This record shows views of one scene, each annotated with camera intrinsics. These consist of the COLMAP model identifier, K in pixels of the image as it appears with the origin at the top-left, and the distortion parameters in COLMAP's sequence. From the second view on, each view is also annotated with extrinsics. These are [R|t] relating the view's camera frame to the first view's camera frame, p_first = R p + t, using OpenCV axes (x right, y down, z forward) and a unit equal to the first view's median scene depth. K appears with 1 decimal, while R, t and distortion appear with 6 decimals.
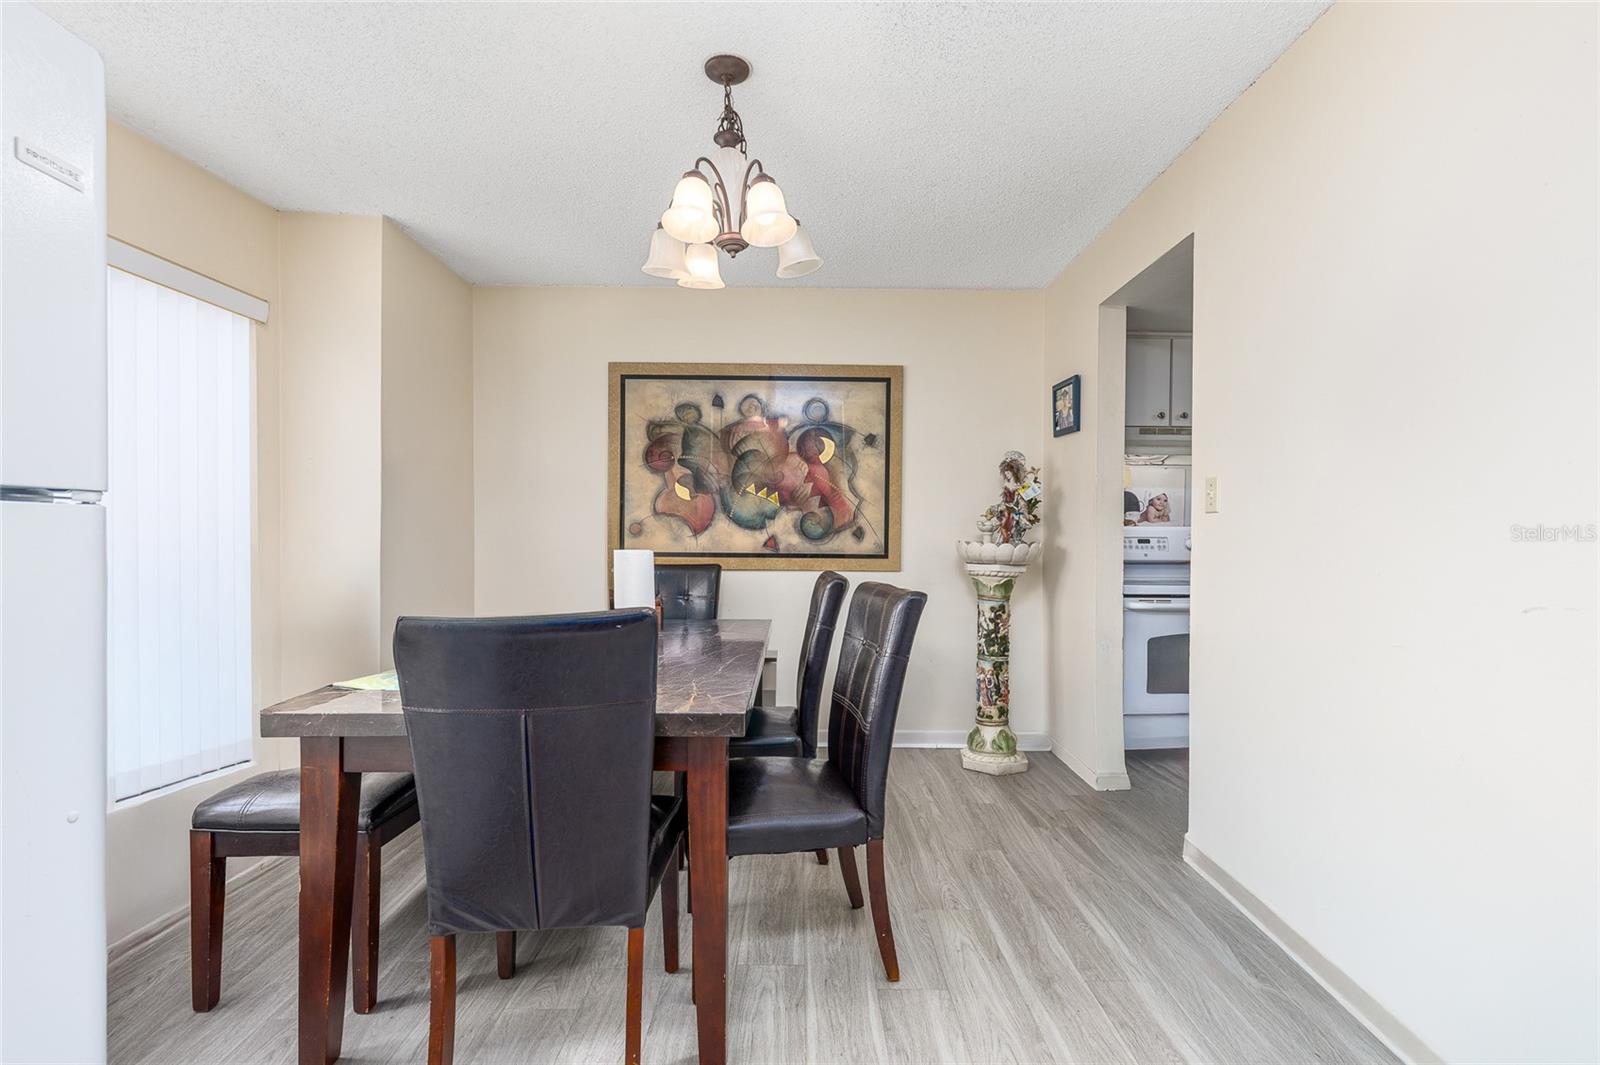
lens RADIAL K [[726.9, 0, 801.4], [0, 726.9, 536.9], [0, 0, 1]] dist [0.007295, -0.000160]
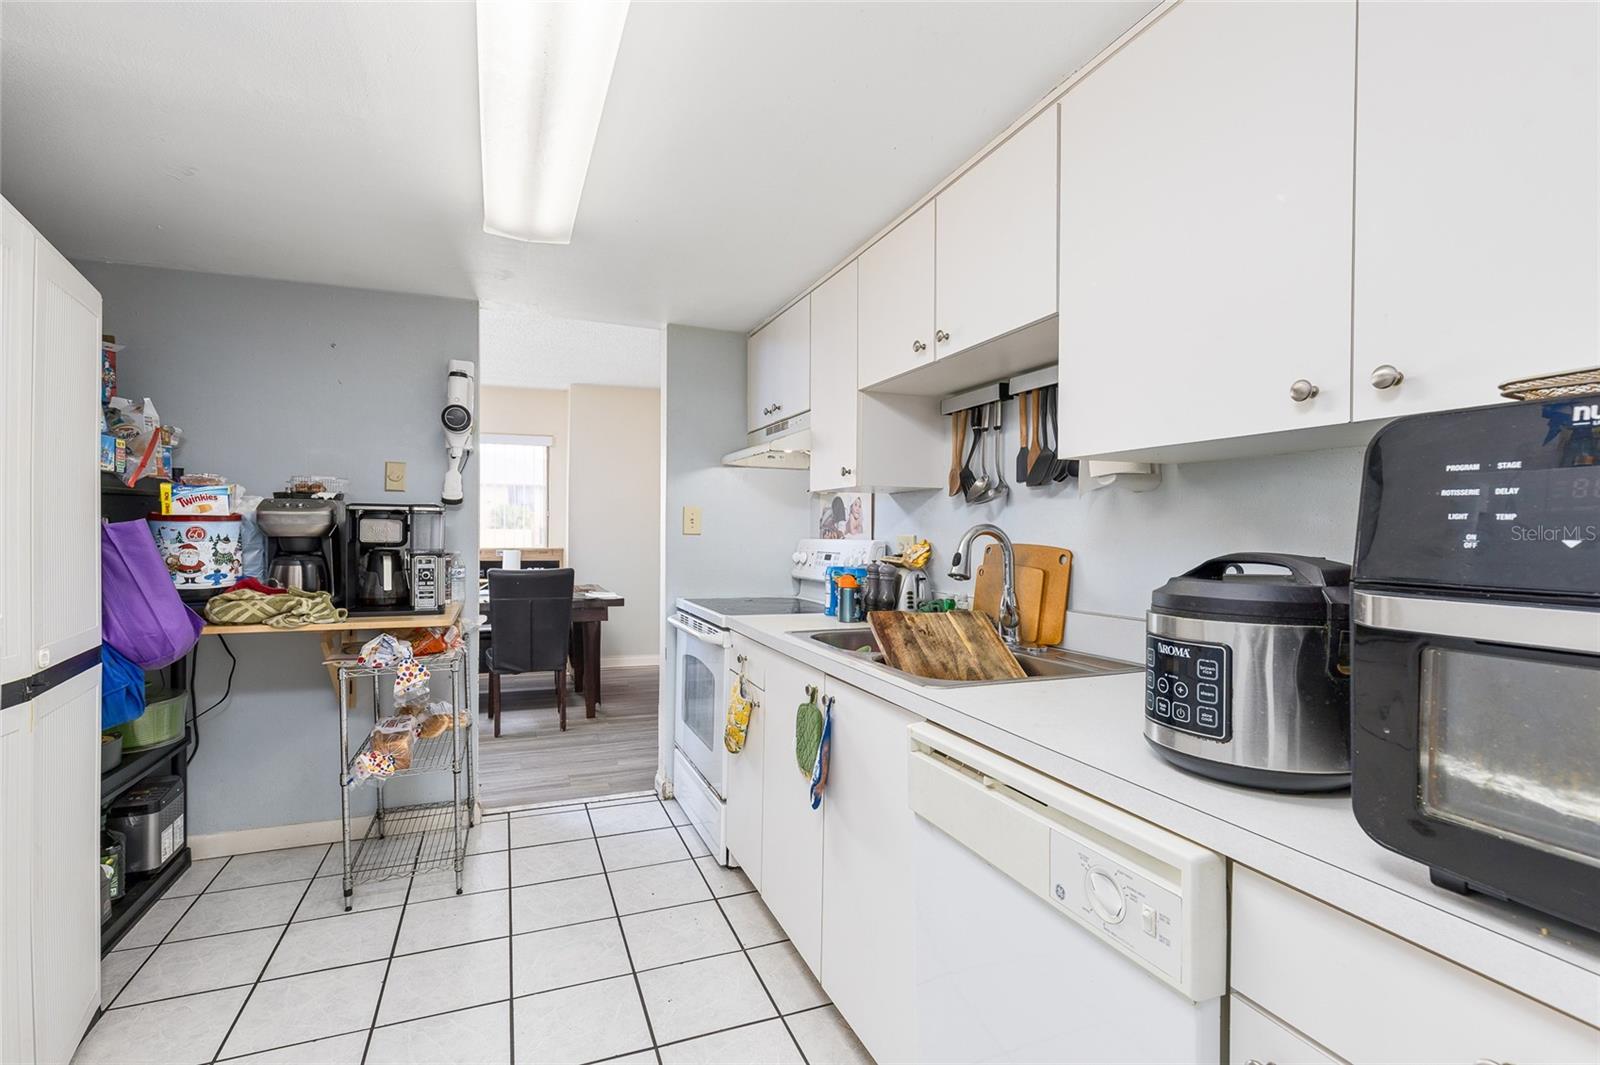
lens RADIAL K [[726.9, 0, 801.4], [0, 726.9, 536.9], [0, 0, 1]] dist [0.007295, -0.000160]
pose [[0.359076, -0.001914, -0.933306, 1.279324], [-0.009118, 0.999943, -0.005559, -0.013512], [0.933264, 0.010506, 0.359038, 0.708746]]
